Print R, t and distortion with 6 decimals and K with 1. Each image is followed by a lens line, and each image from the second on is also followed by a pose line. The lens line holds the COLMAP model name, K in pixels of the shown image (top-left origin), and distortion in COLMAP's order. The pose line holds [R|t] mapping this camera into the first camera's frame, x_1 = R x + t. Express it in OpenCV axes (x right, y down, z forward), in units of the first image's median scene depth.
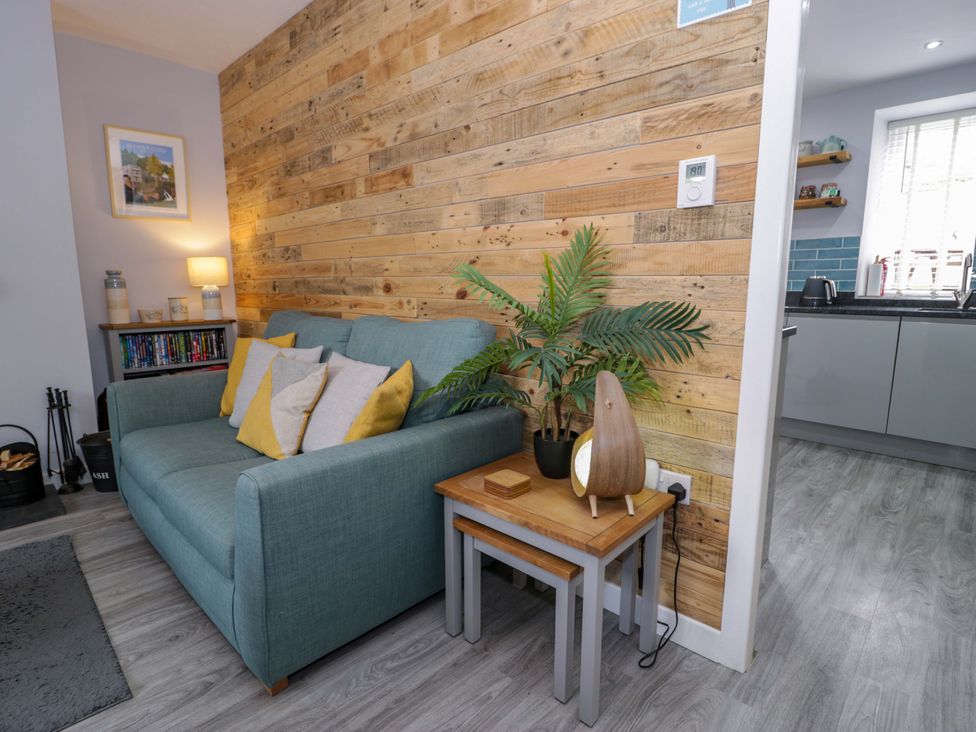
lens RADIAL K [[506.5, 0, 488.3], [0, 506.5, 364.8], [0, 0, 1]] dist [0.000338, -0.013705]
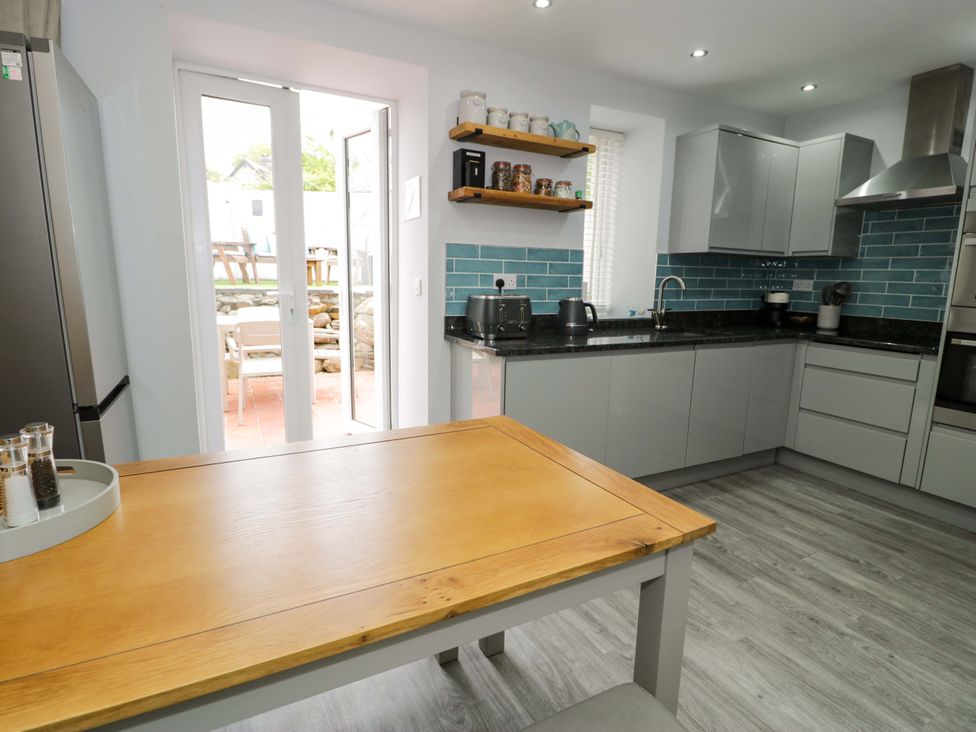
lens RADIAL K [[506.5, 0, 487.0], [0, 506.5, 363.8], [0, 0, 1]] dist [0.000338, -0.013705]
pose [[0.315127, -0.156586, 0.936043, -0.229773], [0.128635, 0.984240, 0.121343, -0.262904], [-0.940291, 0.082170, 0.330303, 1.226390]]
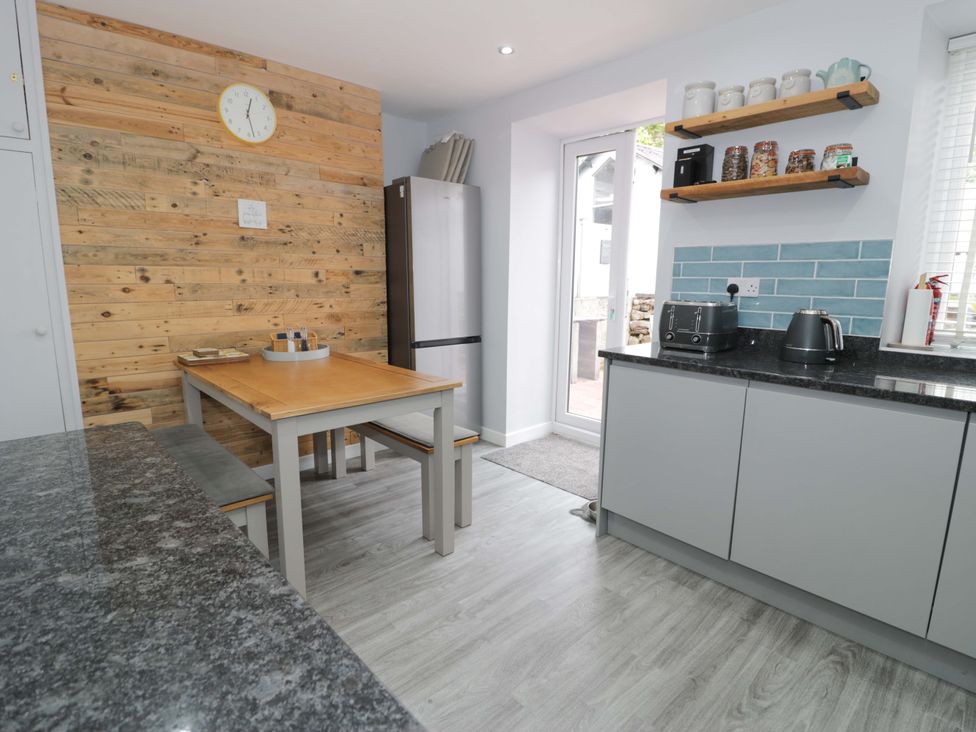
lens RADIAL K [[506.5, 0, 488.0], [0, 506.5, 364.5], [0, 0, 1]] dist [0.000338, -0.013705]
pose [[0.998238, 0.020366, -0.055730, 0.453171], [-0.019684, 0.999725, 0.012753, -0.160315], [0.055974, -0.011634, 0.998364, 0.582247]]
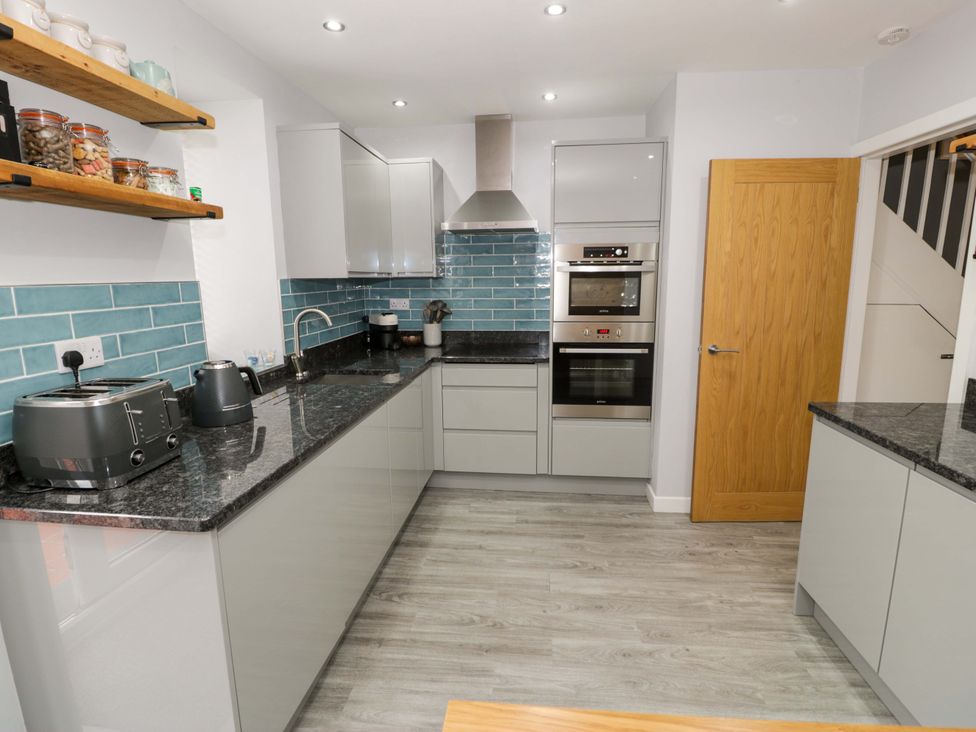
lens RADIAL K [[506.5, 0, 488.5], [0, 506.5, 364.1], [0, 0, 1]] dist [0.000338, -0.013705]
pose [[-0.621790, -0.128425, 0.772583, 0.148990], [0.131438, 0.955361, 0.264592, -0.379062], [-0.772076, 0.266067, -0.577155, 1.522293]]
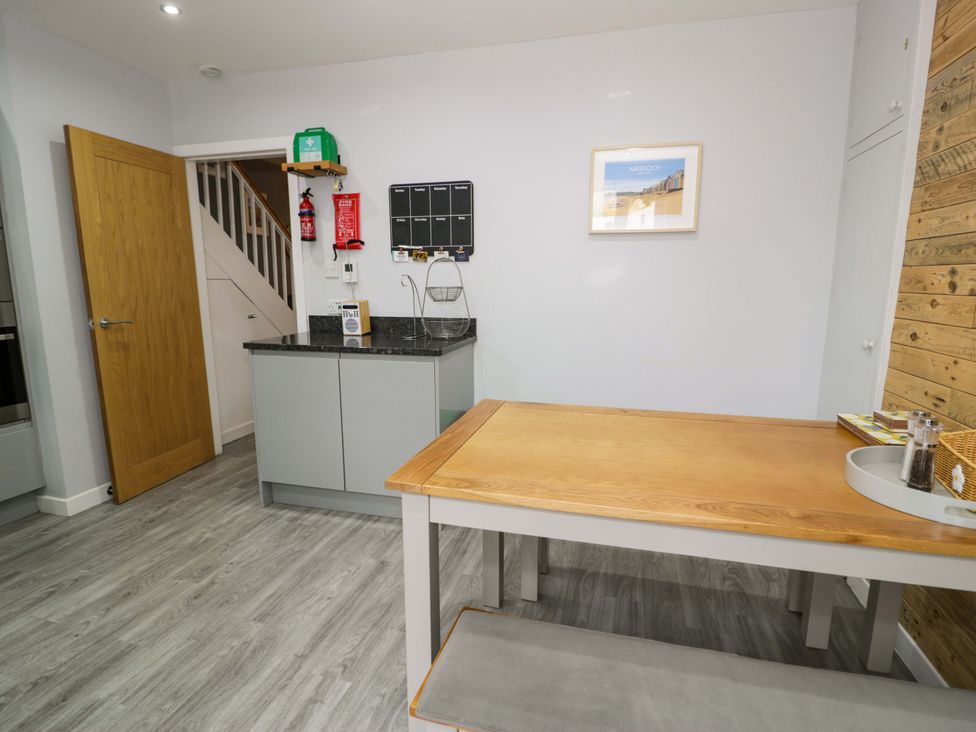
lens RADIAL K [[506.5, 0, 486.7], [0, 506.5, 364.3], [0, 0, 1]] dist [0.000338, -0.013705]
pose [[-0.879001, 0.080965, -0.469896, 0.484559], [-0.072380, 0.951401, 0.299327, -0.352643], [0.471295, 0.297120, -0.830422, 1.798796]]
